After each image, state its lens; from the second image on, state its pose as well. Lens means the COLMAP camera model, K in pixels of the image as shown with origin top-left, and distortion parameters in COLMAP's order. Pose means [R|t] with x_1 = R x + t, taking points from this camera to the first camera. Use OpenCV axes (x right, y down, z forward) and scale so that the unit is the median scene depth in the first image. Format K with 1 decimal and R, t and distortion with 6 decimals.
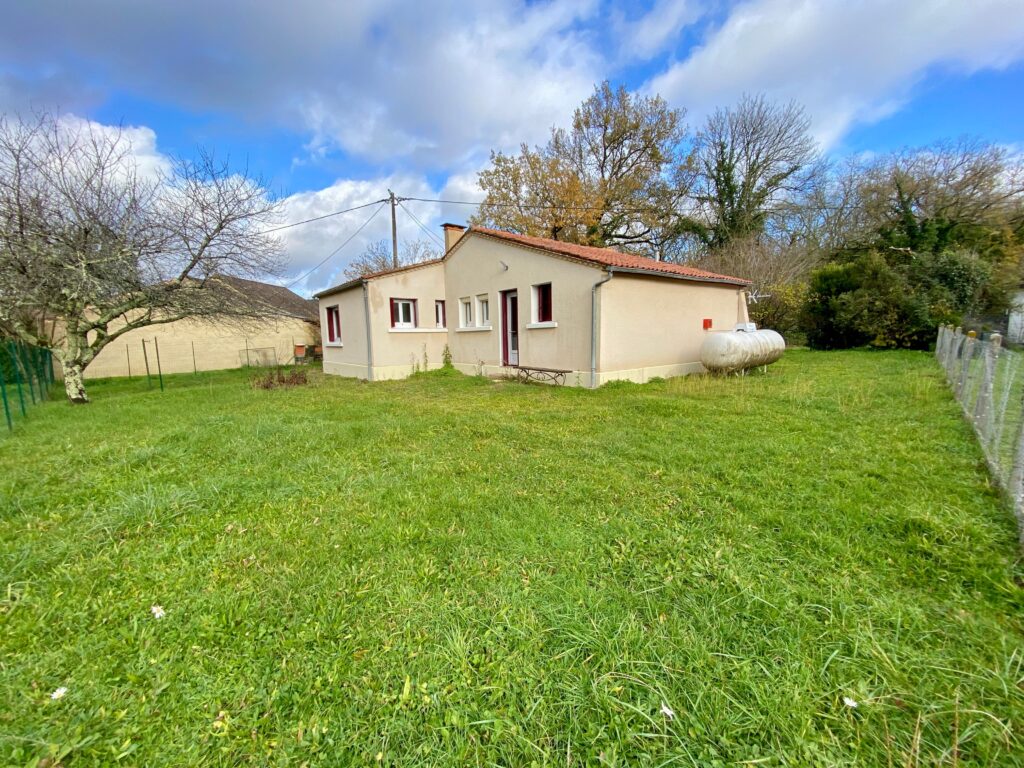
lens RADIAL K [[420.3, 0, 508.1], [0, 420.3, 393.2], [0, 0, 1]] dist [-0.017068, -0.008537]
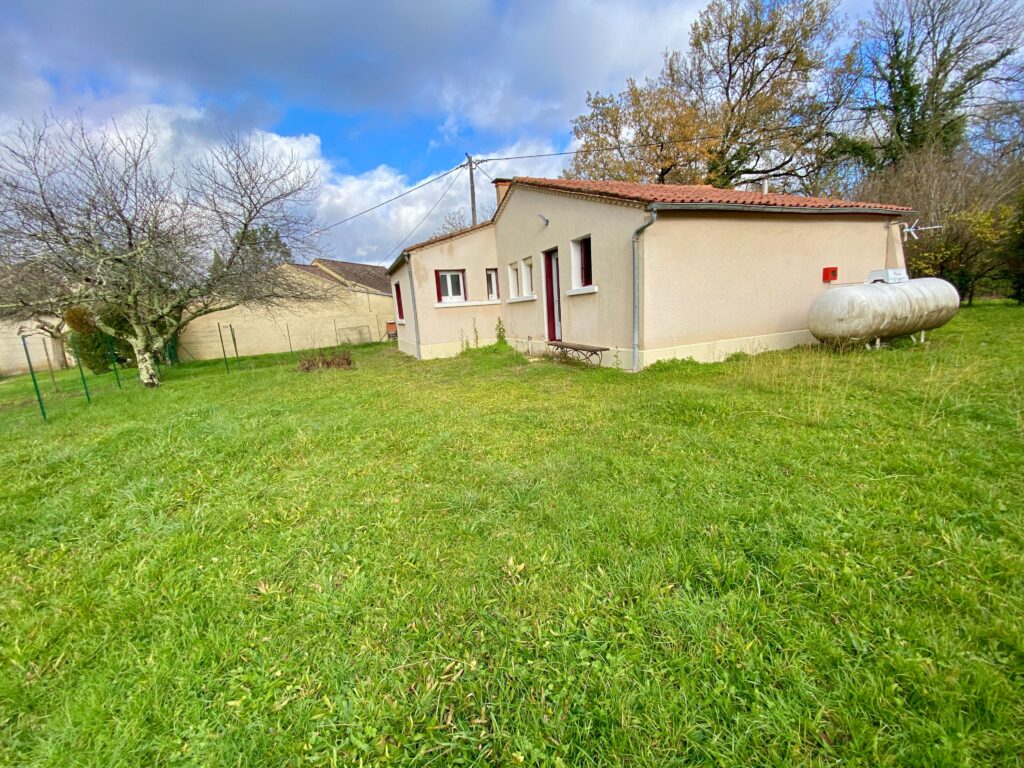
lens RADIAL K [[420.3, 0, 507.9], [0, 420.3, 391.2], [0, 0, 1]] dist [-0.017068, -0.008537]
pose [[0.954161, 0.010185, -0.299121, 0.141991], [0.010813, 0.997595, 0.068458, -0.019803], [0.299099, -0.068554, 0.951756, 0.137653]]
